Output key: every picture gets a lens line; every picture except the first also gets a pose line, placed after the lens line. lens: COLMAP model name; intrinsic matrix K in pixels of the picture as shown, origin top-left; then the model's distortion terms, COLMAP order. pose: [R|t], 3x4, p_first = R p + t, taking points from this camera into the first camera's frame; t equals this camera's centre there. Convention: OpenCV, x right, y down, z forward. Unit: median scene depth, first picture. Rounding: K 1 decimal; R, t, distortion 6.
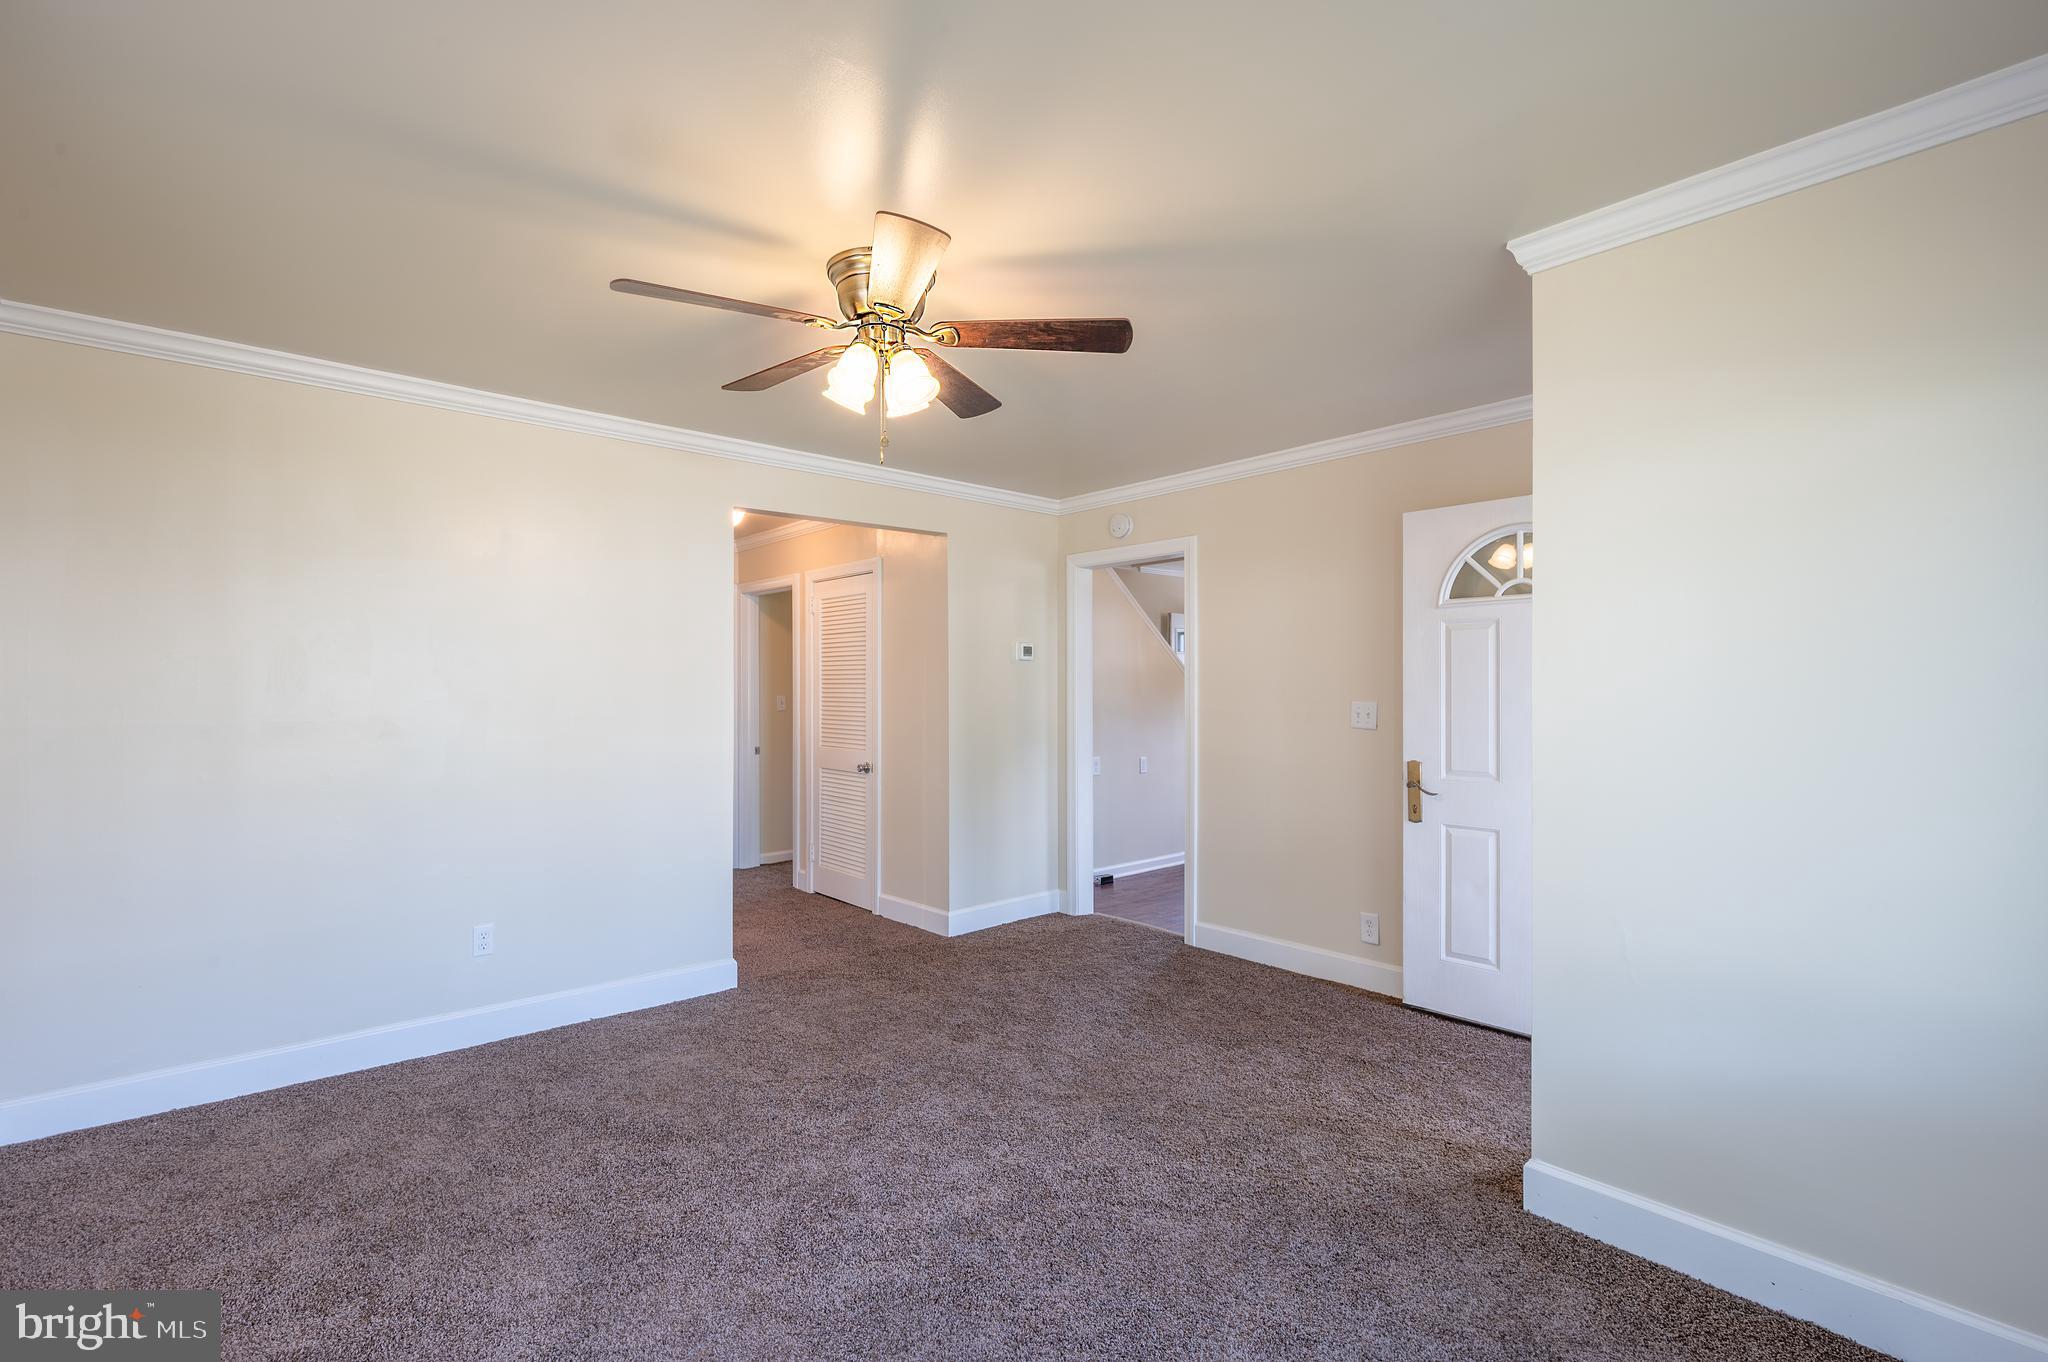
lens RADIAL K [[909.0, 0, 1021.8], [0, 909.0, 689.4], [0, 0, 1]] dist [-0.002741, -0.000651]
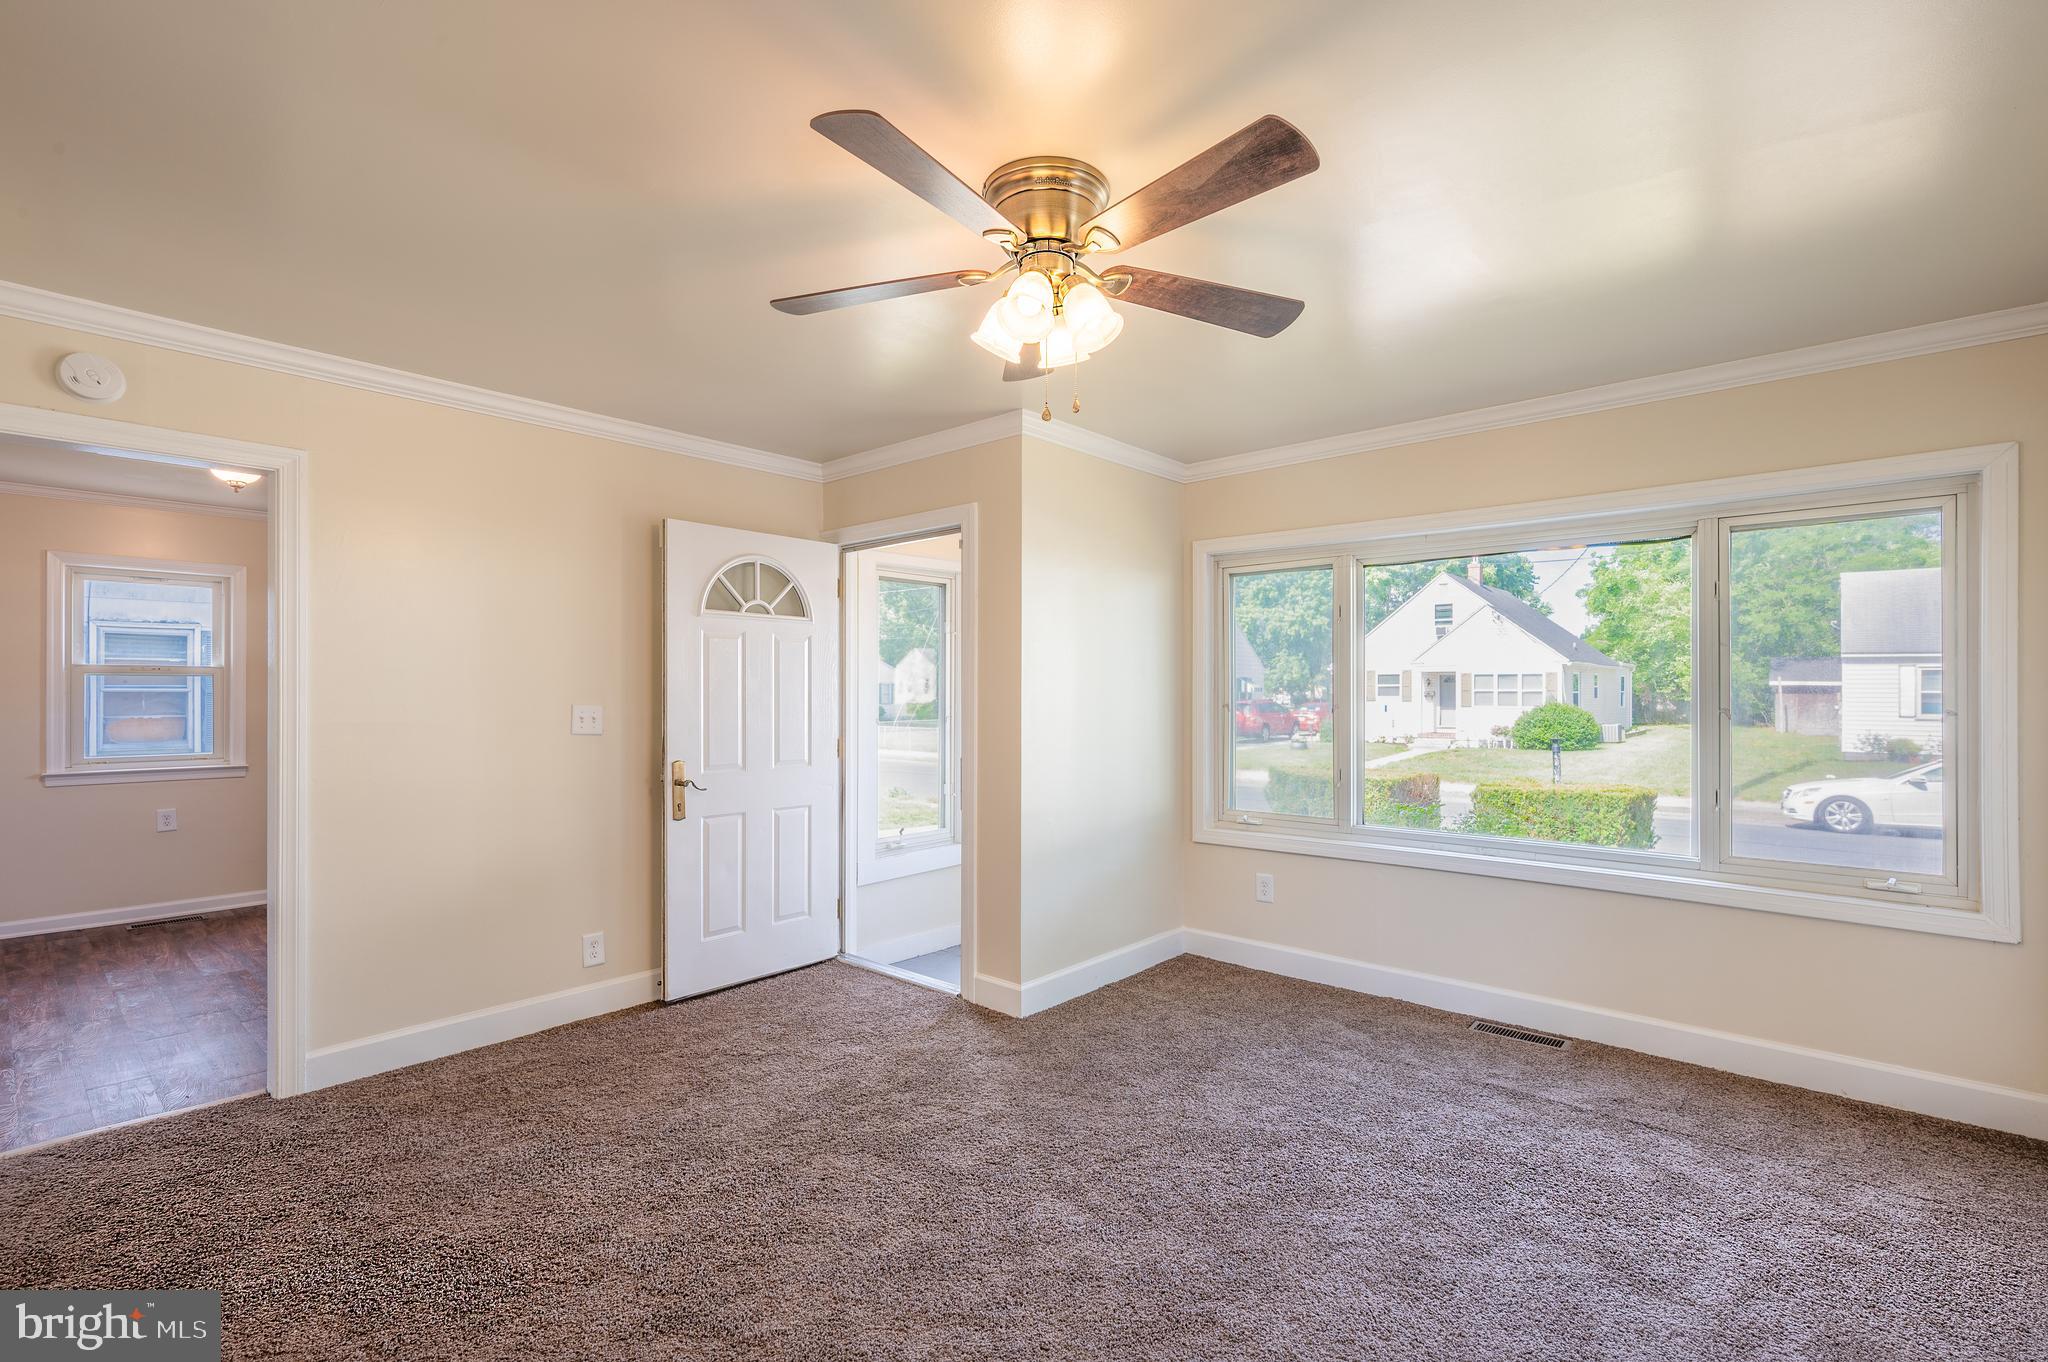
lens RADIAL K [[916.5, 0, 1026.5], [0, 916.5, 688.5], [0, 0, 1]] dist [0.004002, 0.000146]
pose [[-0.110864, 0.006331, 0.993815, -0.668499], [-0.000300, 0.999979, -0.006403, 0.003029], [-0.993836, -0.001008, -0.110859, 0.742197]]
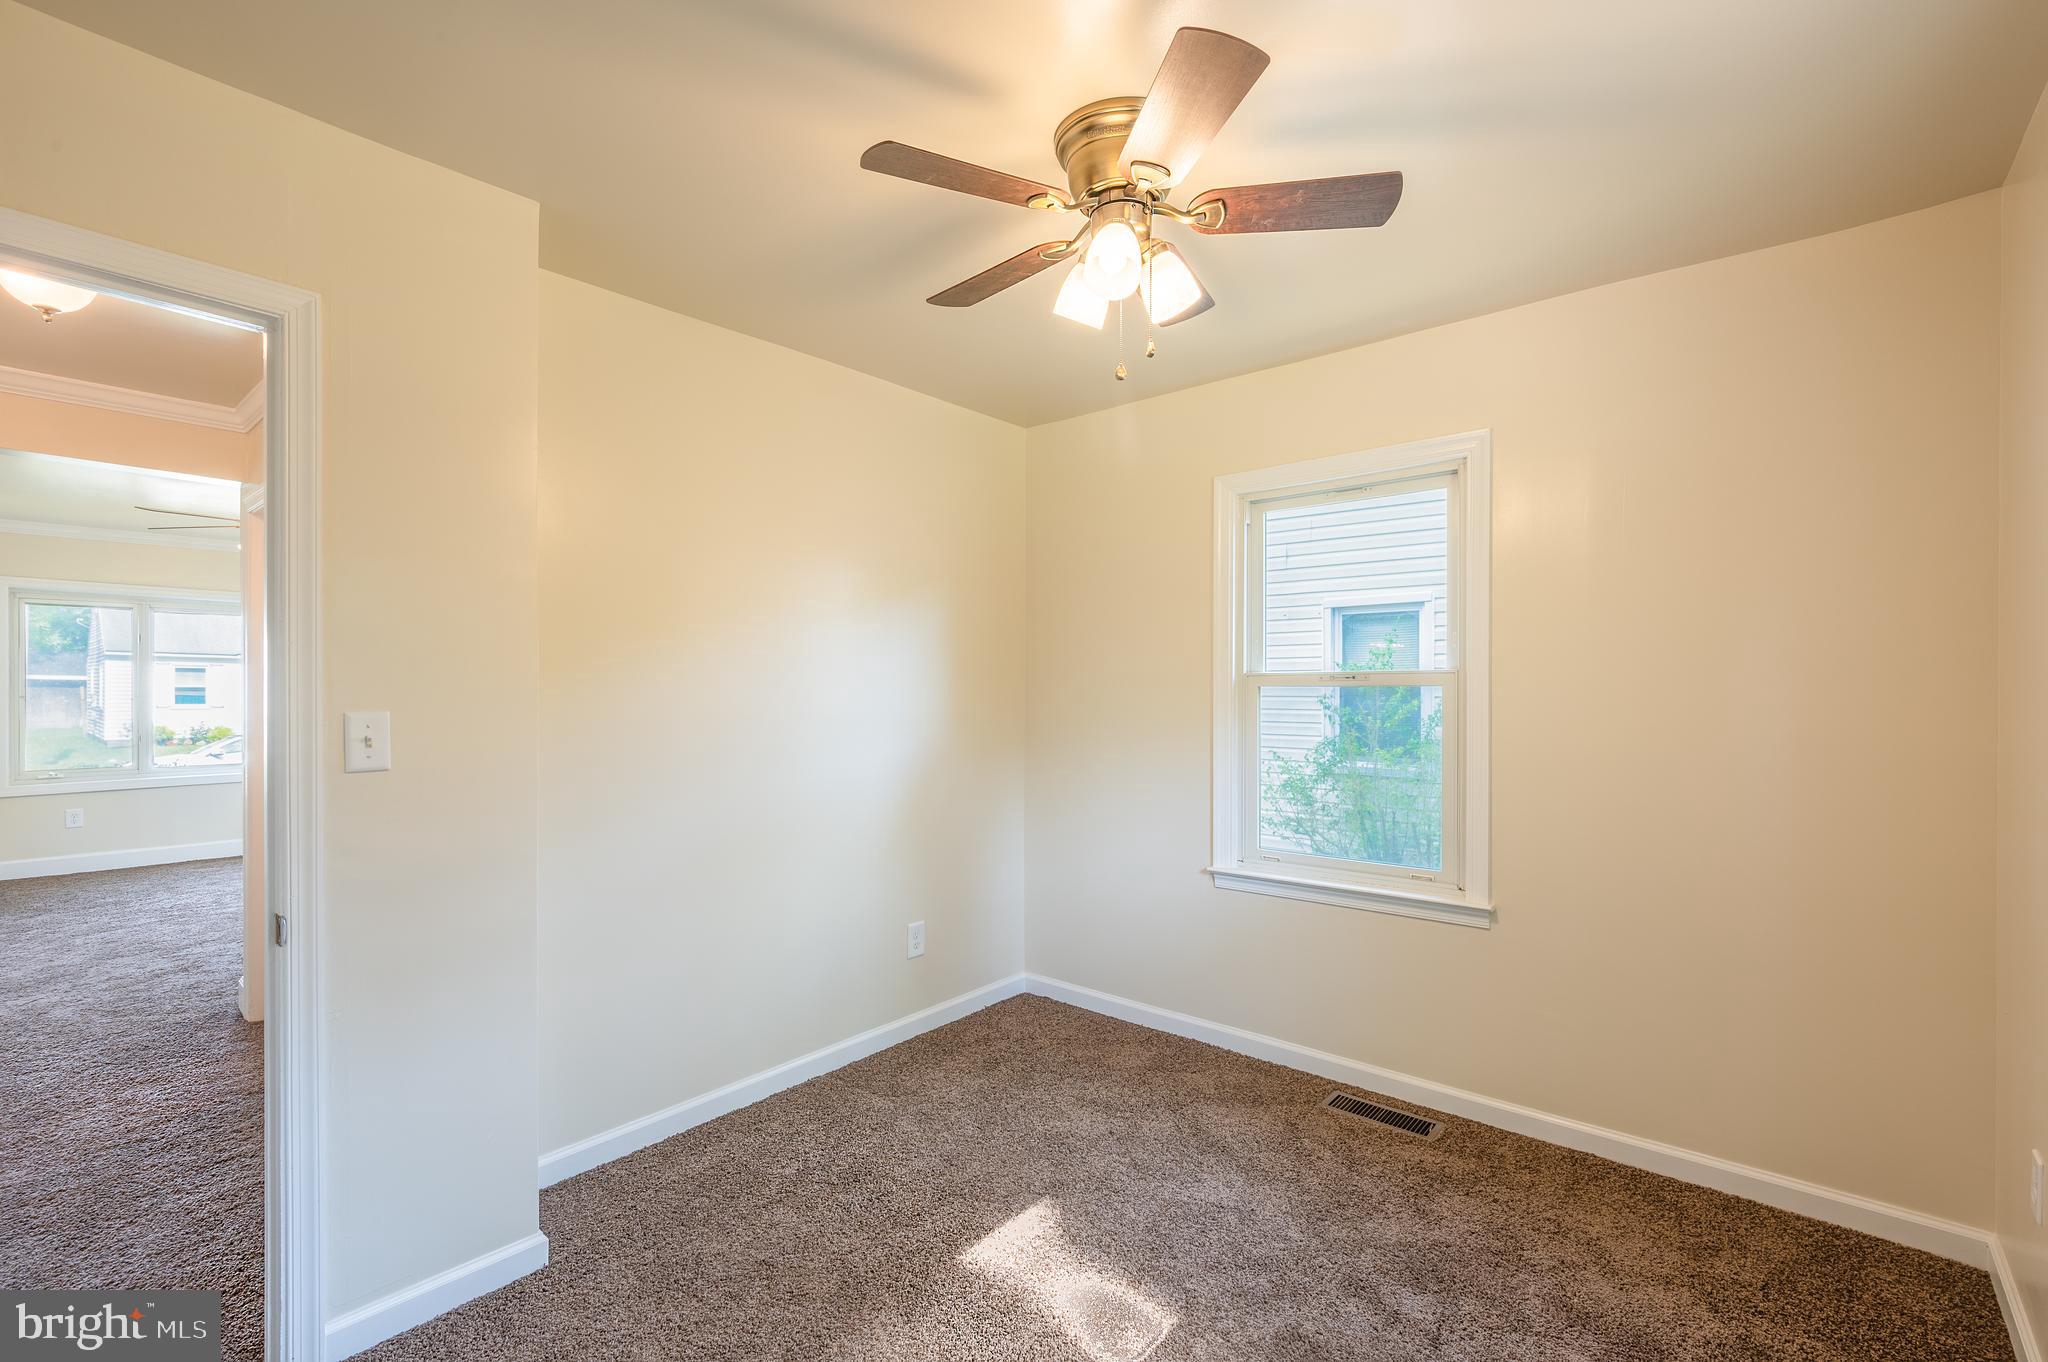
lens RADIAL K [[909.0, 0, 1021.8], [0, 909.0, 689.4], [0, 0, 1]] dist [-0.002741, -0.000651]
pose [[-0.993409, -0.001717, -0.114608, -1.199156], [-0.001638, 0.999998, -0.000779, 0.004612], [0.114609, -0.000586, -0.993411, 2.345602]]
